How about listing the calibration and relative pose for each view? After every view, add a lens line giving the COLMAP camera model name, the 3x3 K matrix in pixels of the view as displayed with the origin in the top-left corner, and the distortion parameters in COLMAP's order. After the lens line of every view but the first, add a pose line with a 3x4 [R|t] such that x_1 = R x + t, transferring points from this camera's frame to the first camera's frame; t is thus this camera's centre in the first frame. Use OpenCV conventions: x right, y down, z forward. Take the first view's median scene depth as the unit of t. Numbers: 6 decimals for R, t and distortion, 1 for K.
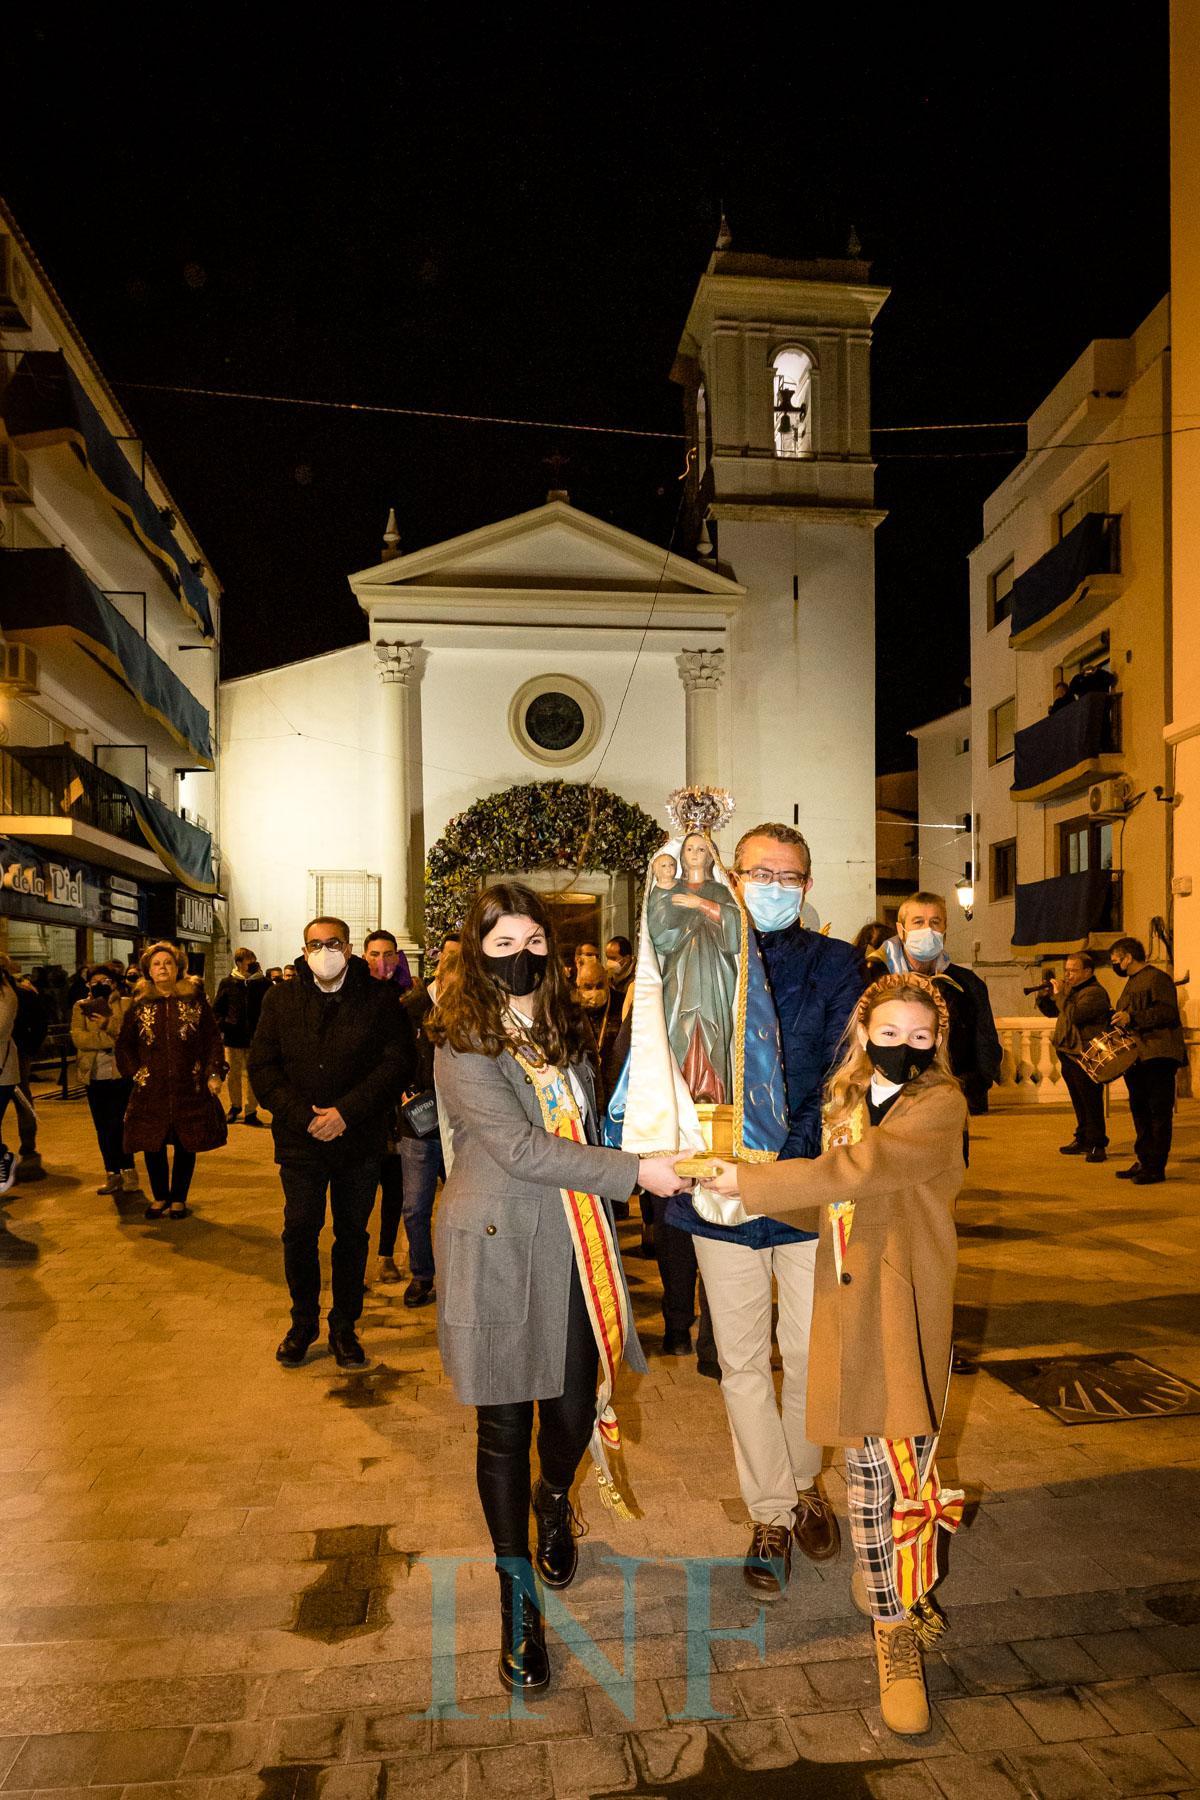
lens RADIAL K [[1115.8, 0, 607.4], [0, 1115.8, 982.7], [0, 0, 1]] dist [0.008173, 0.001408]
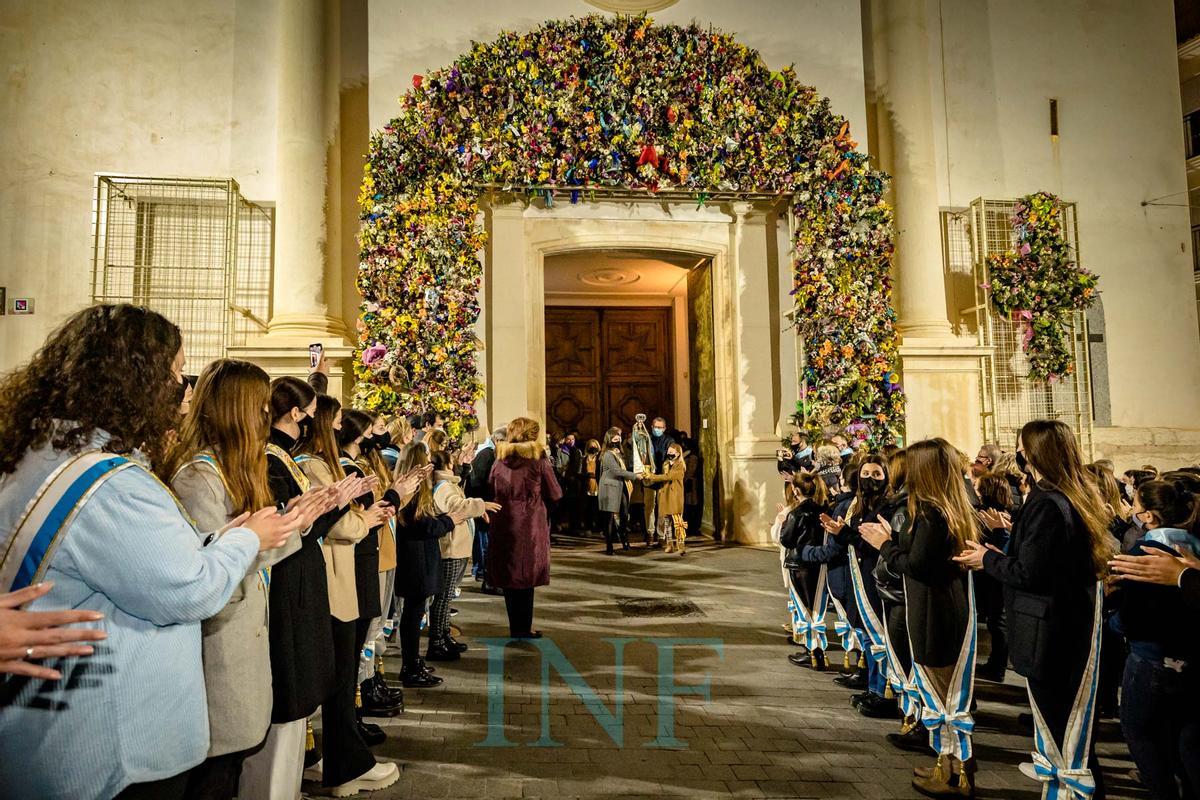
lens RADIAL K [[704.3, 0, 599.5], [0, 704.3, 397.8], [0, 0, 1]] dist [-0.007637, 0.002866]
pose [[0.999769, -0.008471, 0.019740, -0.068599], [0.009968, 0.996978, -0.077041, 0.013705], [-0.019028, 0.077220, 0.996833, 0.702732]]
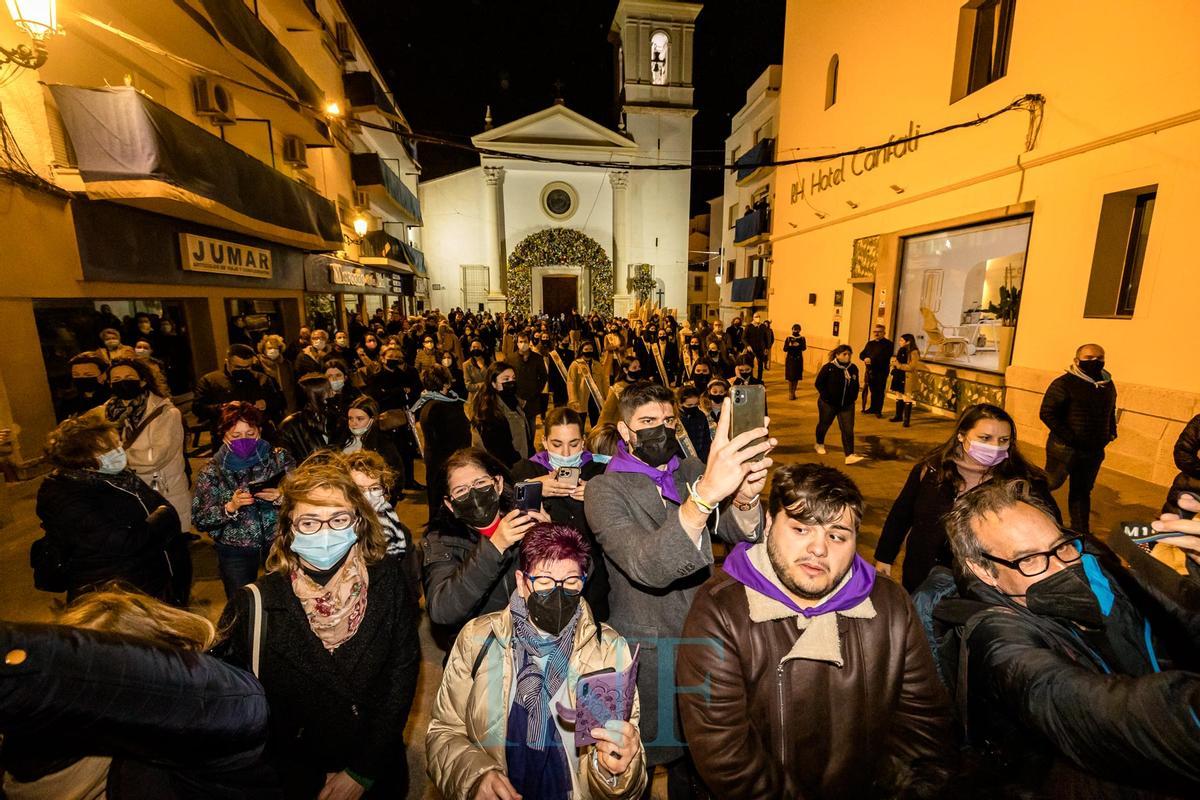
lens RADIAL K [[510.9, 0, 603.6], [0, 510.9, 398.7], [0, 0, 1]] dist [0.000046, -0.000694]
pose [[0.998880, -0.003943, 0.047159, -0.003947], [-0.005250, 0.981139, 0.193231, -0.029719], [-0.047032, -0.193262, 0.980019, -0.179961]]
